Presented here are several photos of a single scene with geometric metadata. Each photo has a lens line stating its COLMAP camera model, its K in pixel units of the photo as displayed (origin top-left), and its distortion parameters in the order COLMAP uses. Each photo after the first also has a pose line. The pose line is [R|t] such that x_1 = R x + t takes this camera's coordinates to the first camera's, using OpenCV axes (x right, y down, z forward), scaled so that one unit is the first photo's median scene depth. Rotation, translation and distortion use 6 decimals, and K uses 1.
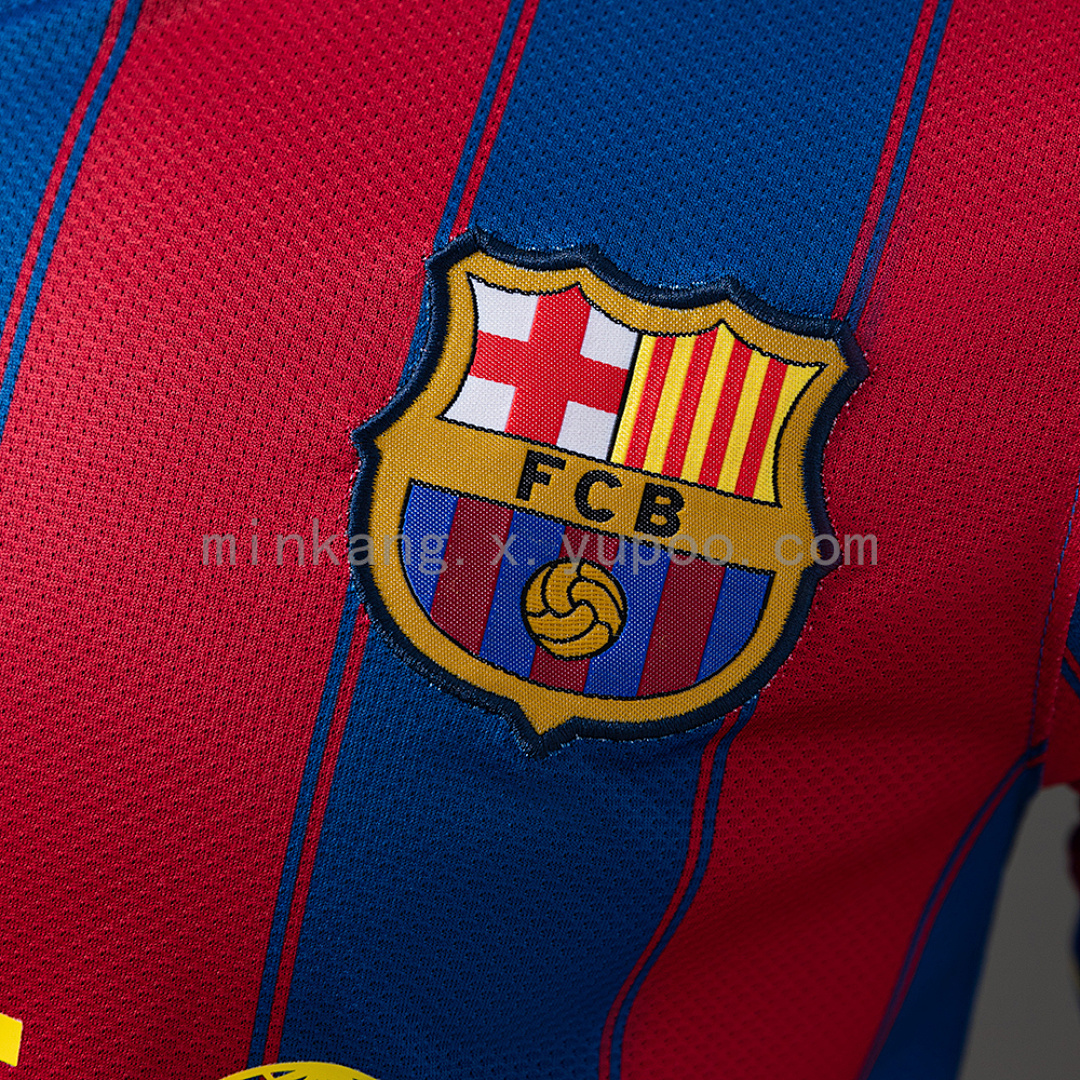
lens RADIAL K [[2826.9, 0, 540.4], [0, 2826.9, 538.0], [0, 0, 1]] dist [-0.020868, 0.000000]
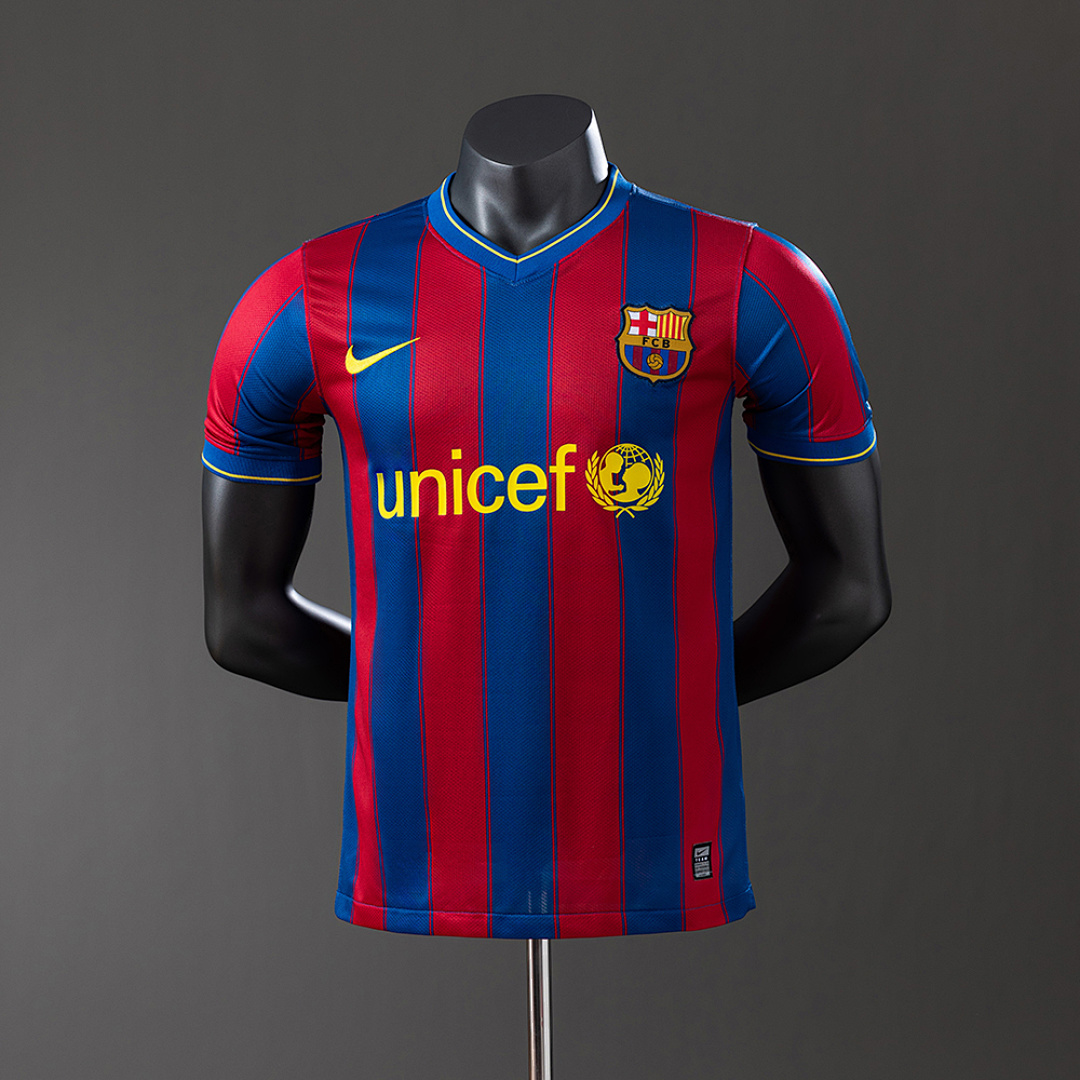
lens RADIAL K [[2740.9, 0, 539.6], [0, 2740.9, 540.7], [0, 0, 1]] dist [0.020266, 0.000000]
pose [[0.977929, -0.158497, 0.136140, -1.071396], [0.170366, 0.982095, -0.080405, 0.817685], [-0.120959, 0.101824, 0.987421, -4.635598]]
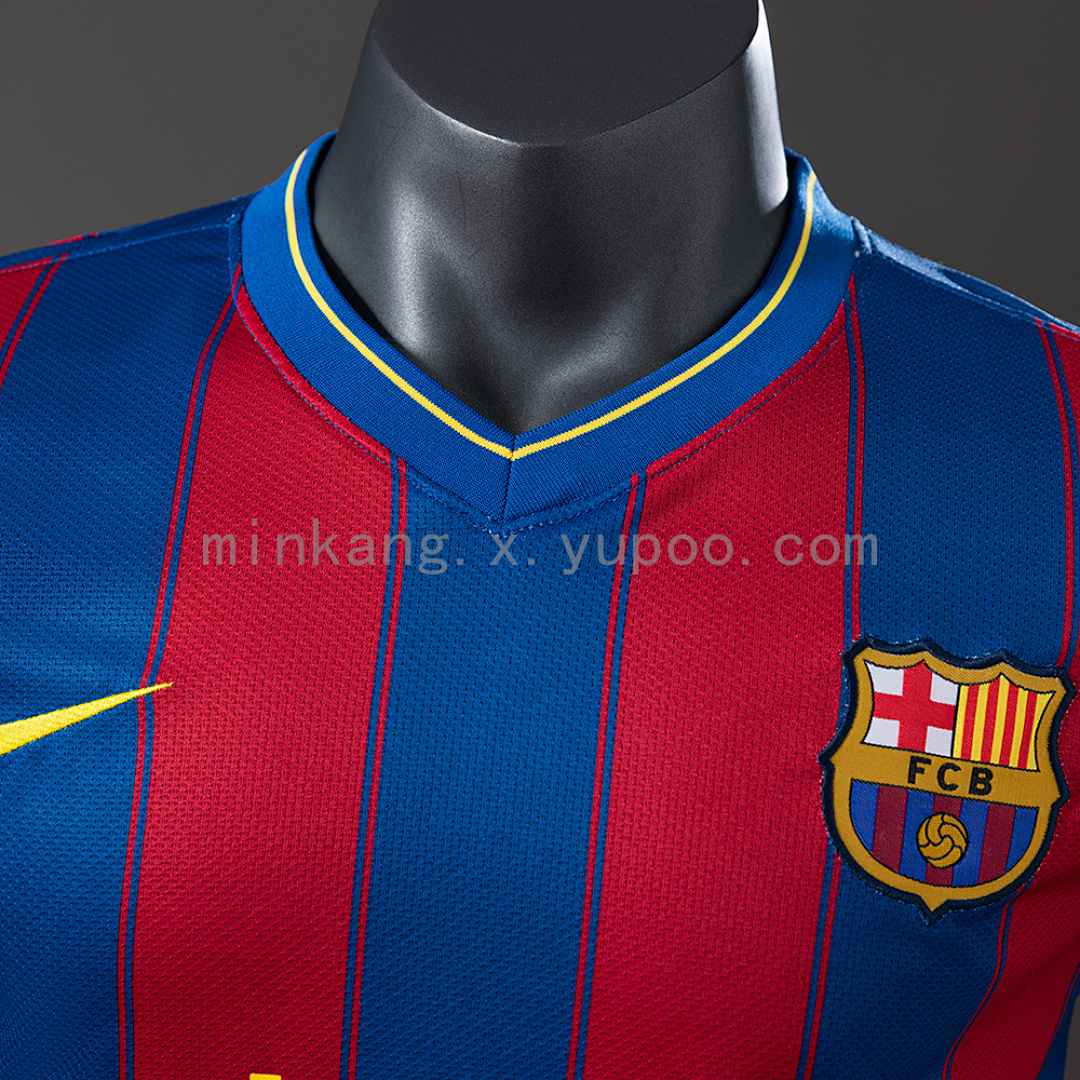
lens RADIAL K [[2506.7, 0, 539.7], [0, 2506.7, 539.5], [0, 0, 1]] dist [-0.055195, 0.000000]
pose [[0.976750, -0.083915, 0.197276, -0.538717], [0.089520, 0.995791, -0.019653, -0.158132], [-0.194797, 0.036856, 0.980151, -0.528125]]
